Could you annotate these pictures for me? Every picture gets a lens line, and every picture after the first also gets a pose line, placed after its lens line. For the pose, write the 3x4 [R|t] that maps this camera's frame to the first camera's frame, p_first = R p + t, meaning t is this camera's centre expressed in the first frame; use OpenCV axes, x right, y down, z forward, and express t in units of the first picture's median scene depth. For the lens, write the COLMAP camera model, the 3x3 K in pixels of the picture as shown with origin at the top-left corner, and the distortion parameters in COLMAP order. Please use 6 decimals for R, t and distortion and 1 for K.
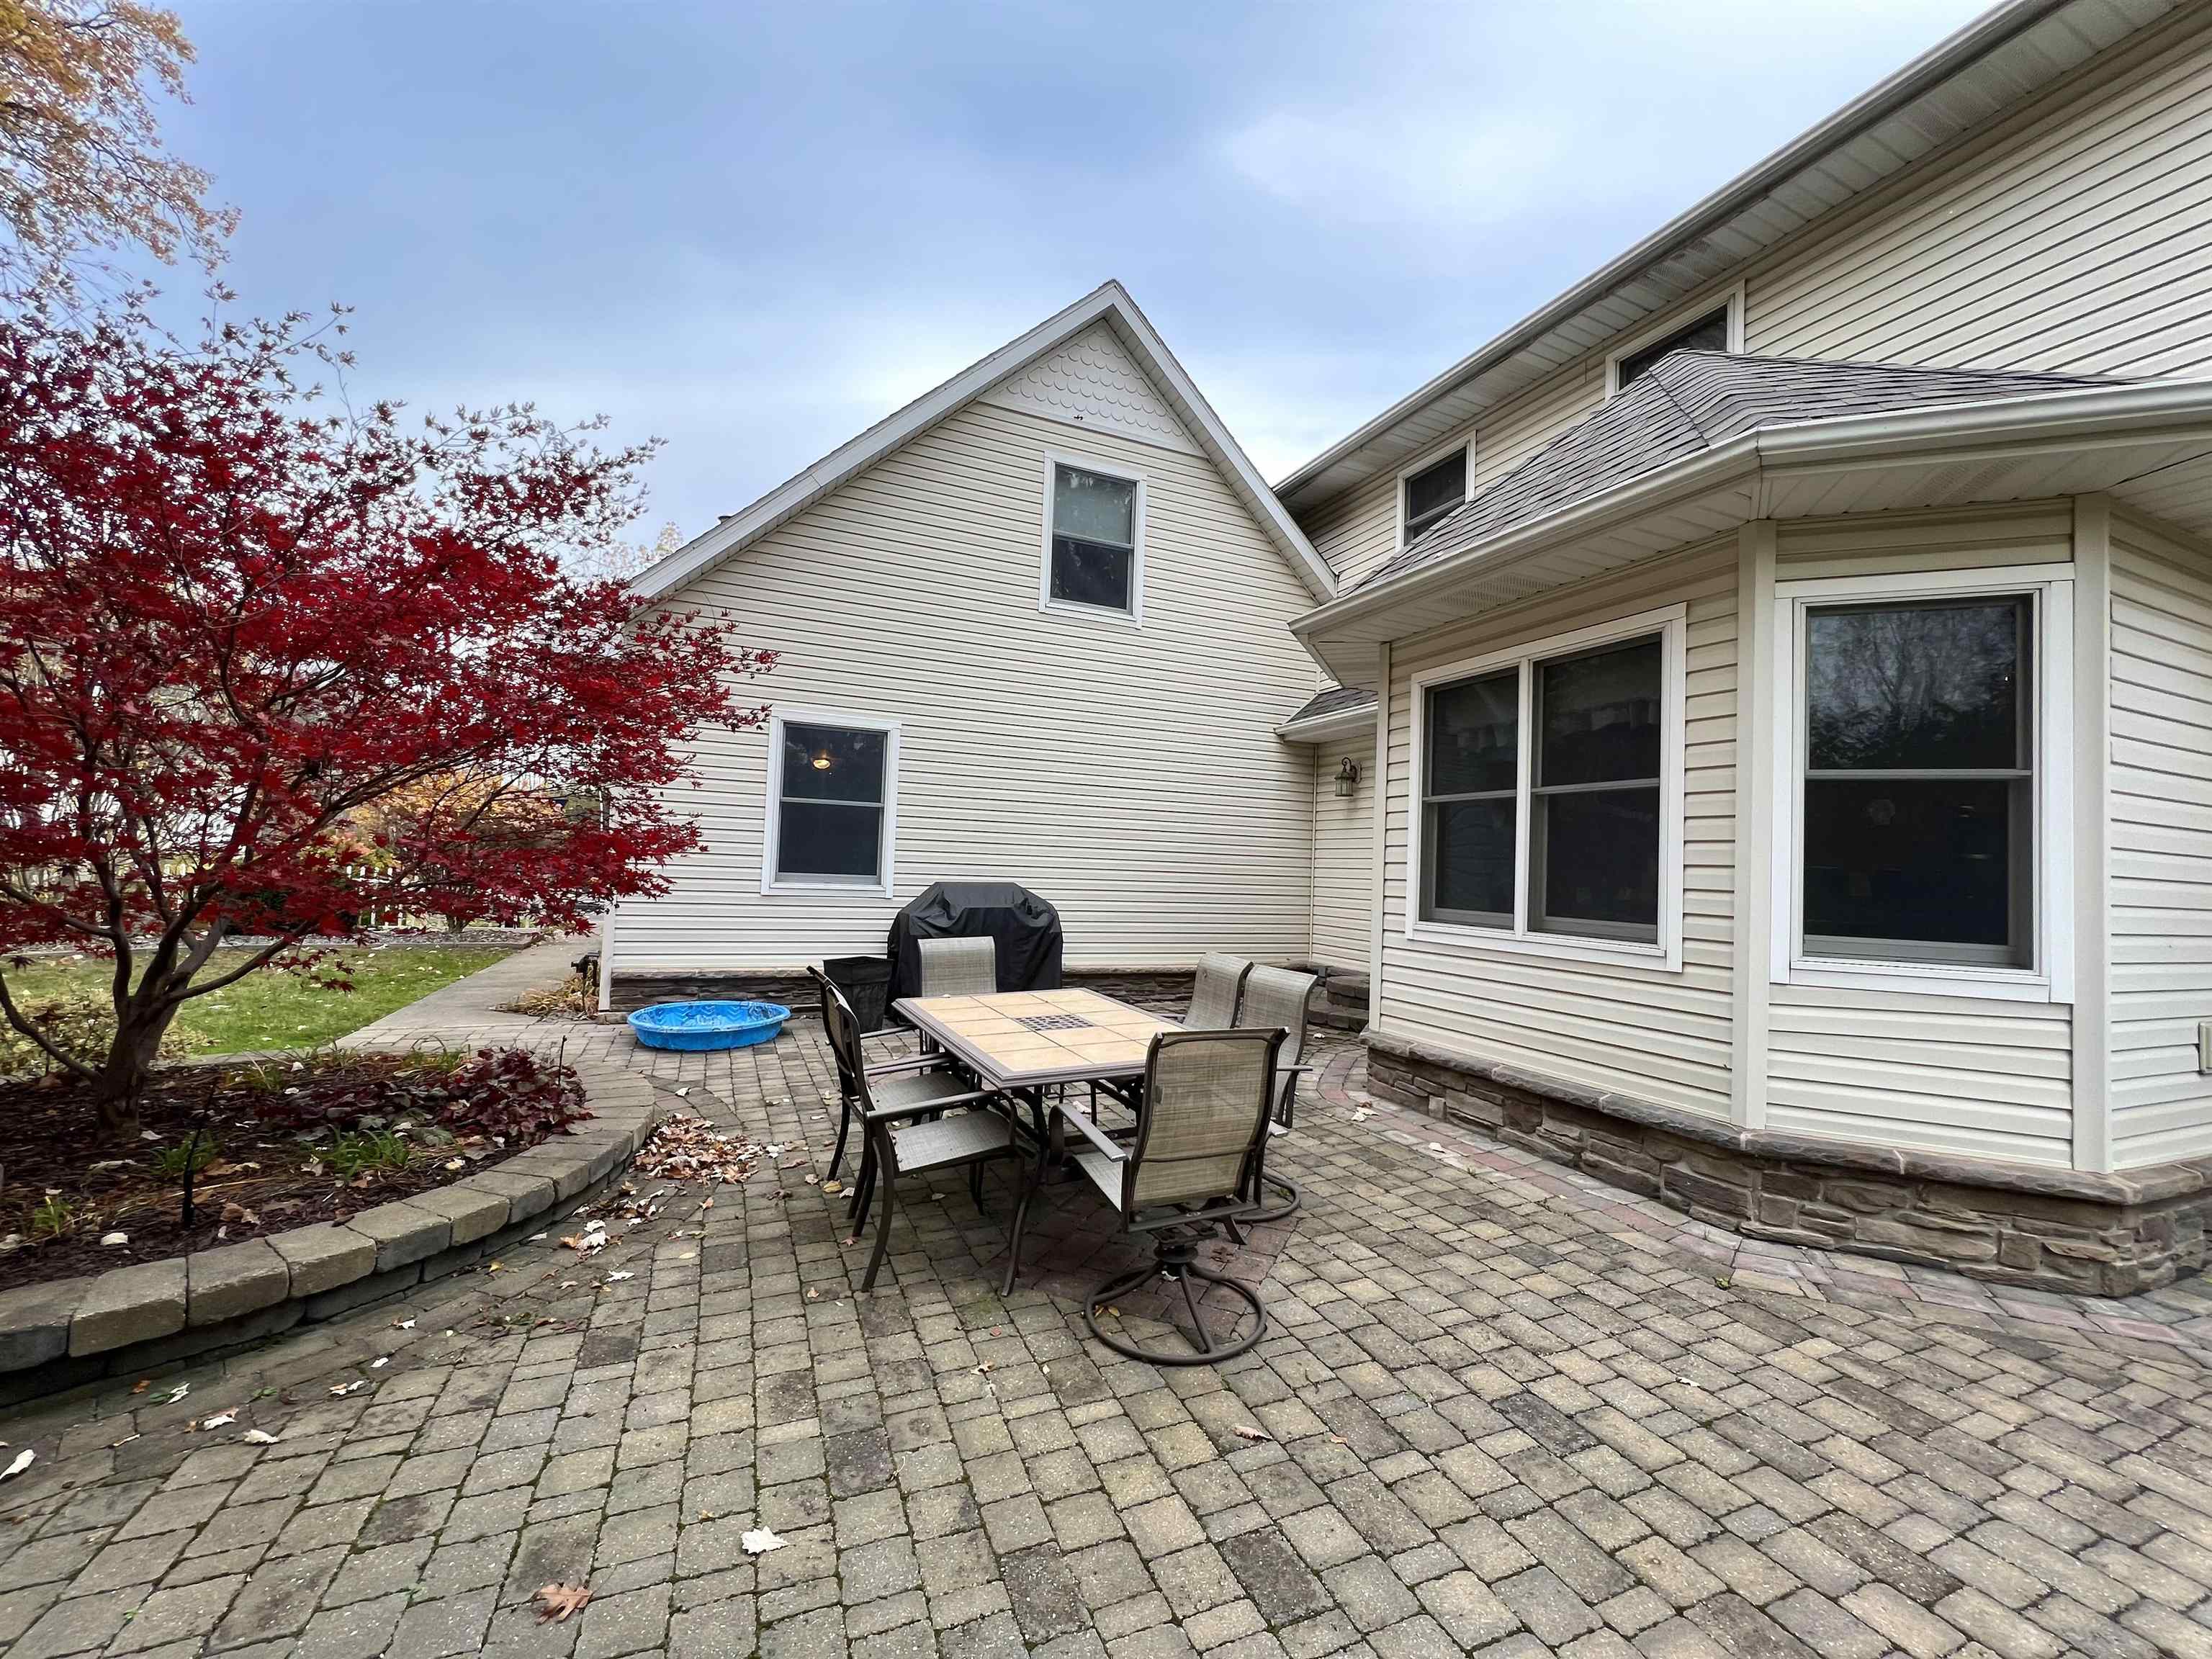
lens RADIAL K [[885.9, 0, 1109.1], [0, 885.9, 831.1], [0, 0, 1]] dist [-0.006359, 0.001450]
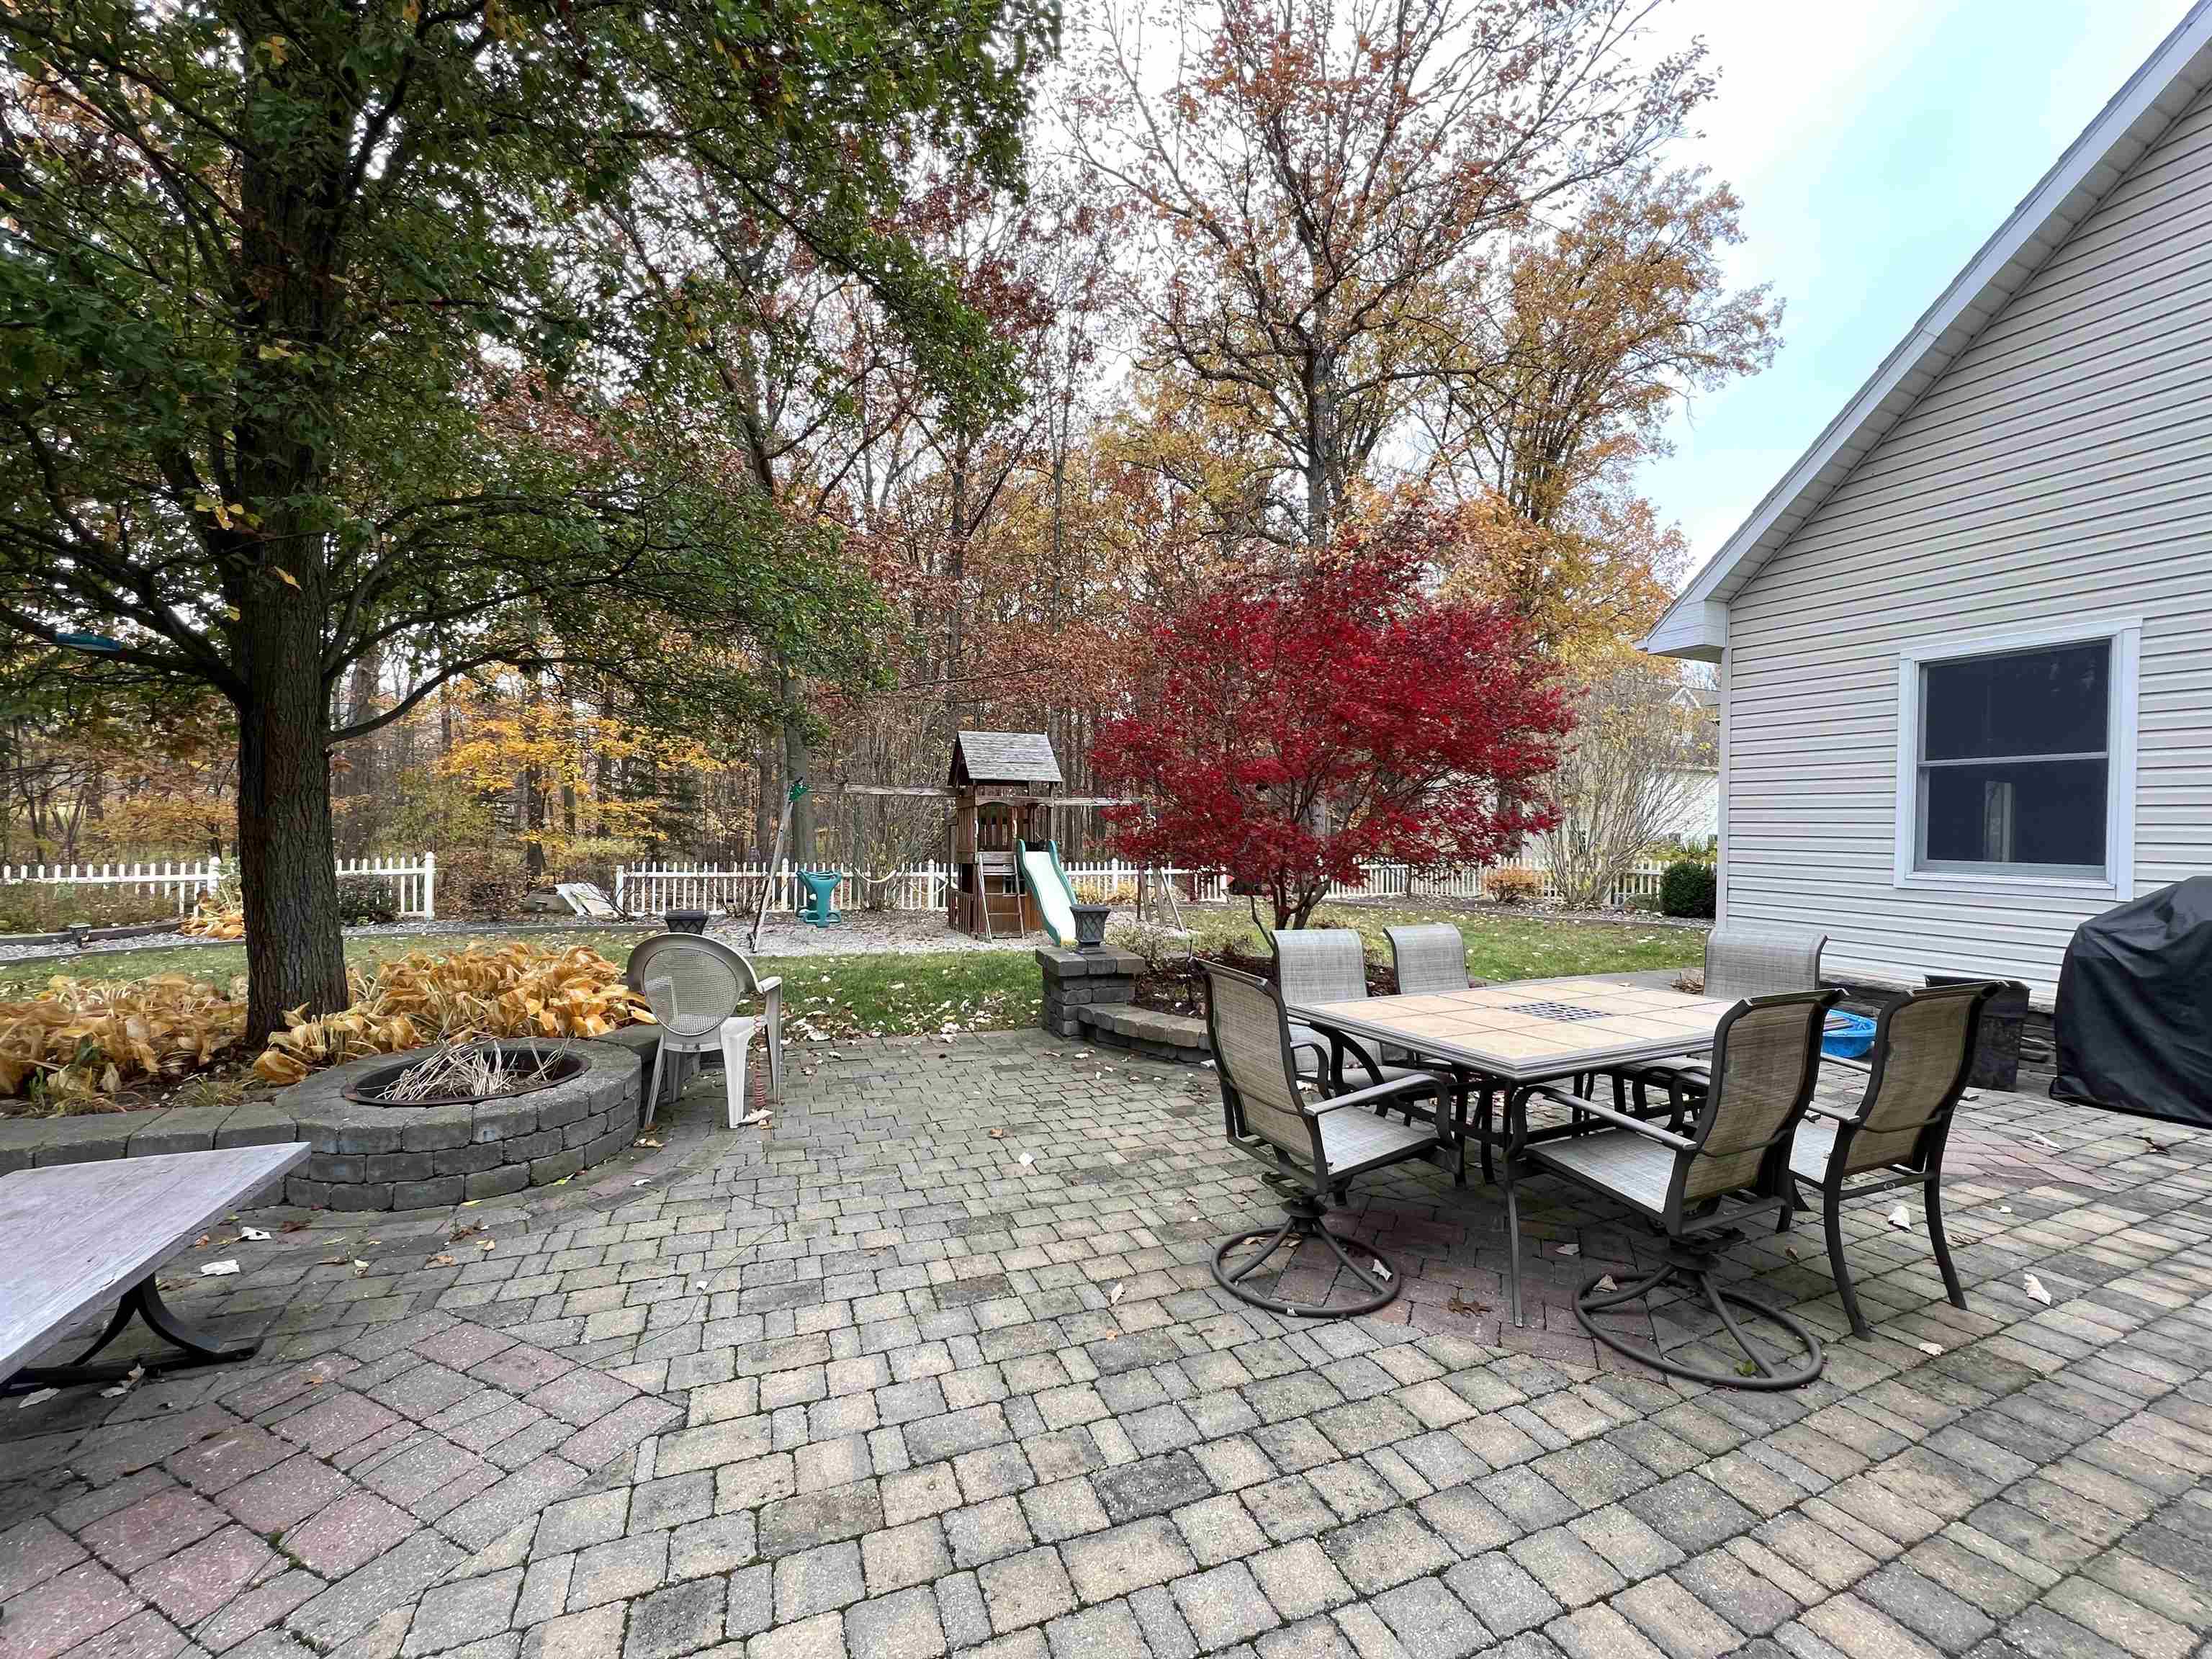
lens RADIAL K [[885.9, 0, 1106.4], [0, 885.9, 831.0], [0, 0, 1]] dist [-0.006359, 0.001450]
pose [[-0.004013, -0.030449, -0.999528, 1.238274], [0.020217, 0.999330, -0.030524, 0.099795], [0.999788, -0.020330, -0.003395, 0.923399]]
